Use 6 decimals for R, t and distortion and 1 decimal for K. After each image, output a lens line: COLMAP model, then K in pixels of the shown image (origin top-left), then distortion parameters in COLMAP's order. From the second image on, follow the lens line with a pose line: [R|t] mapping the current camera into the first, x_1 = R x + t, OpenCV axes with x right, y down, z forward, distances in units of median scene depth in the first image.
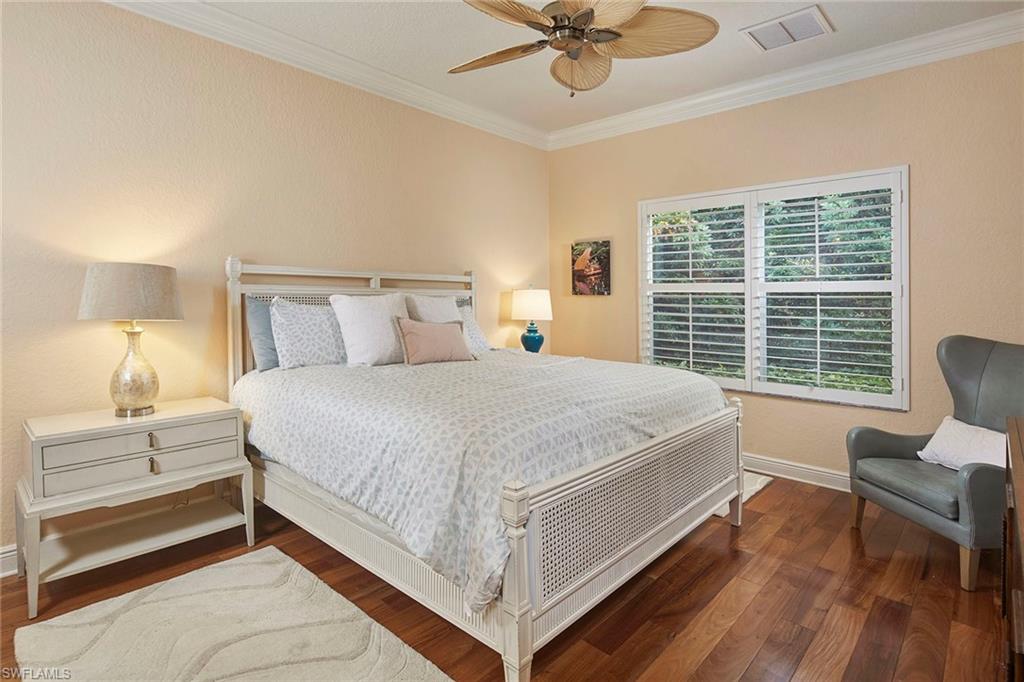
lens RADIAL K [[510.6, 0, 545.0], [0, 510.6, 319.8], [0, 0, 1]] dist [-0.000823, -0.000937]
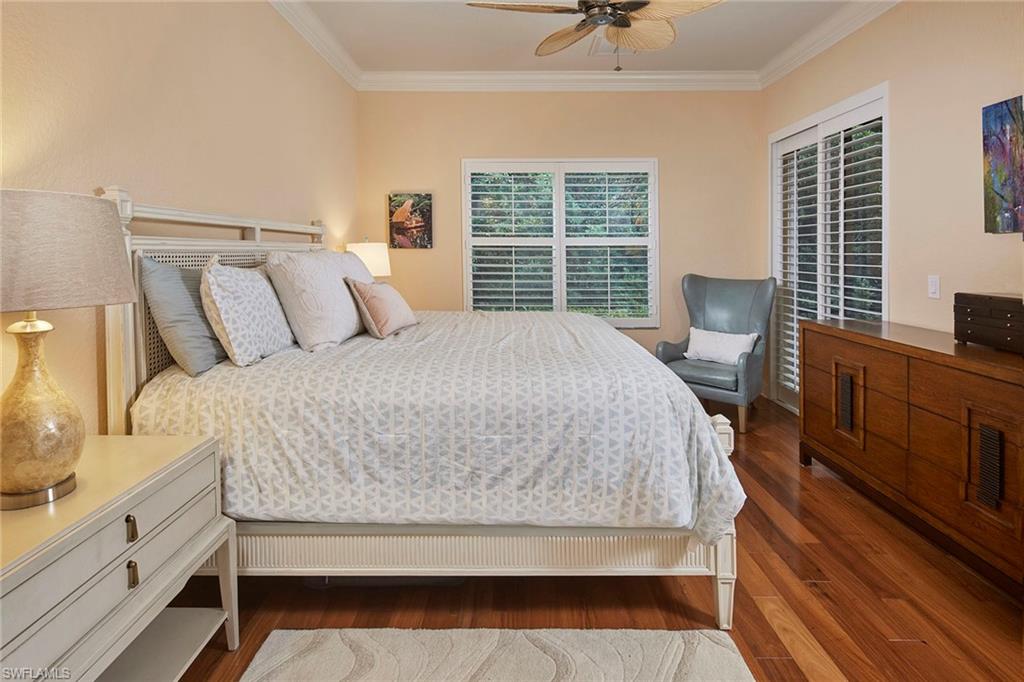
lens RADIAL K [[491.0, 0, 509.9], [0, 491.0, 271.4], [0, 0, 1]] dist [0.002496, -0.002591]
pose [[0.754112, -0.036047, 0.655756, -0.429311], [0.033316, 0.999307, 0.016619, -0.015123], [-0.655901, 0.009315, 0.754790, 0.187275]]
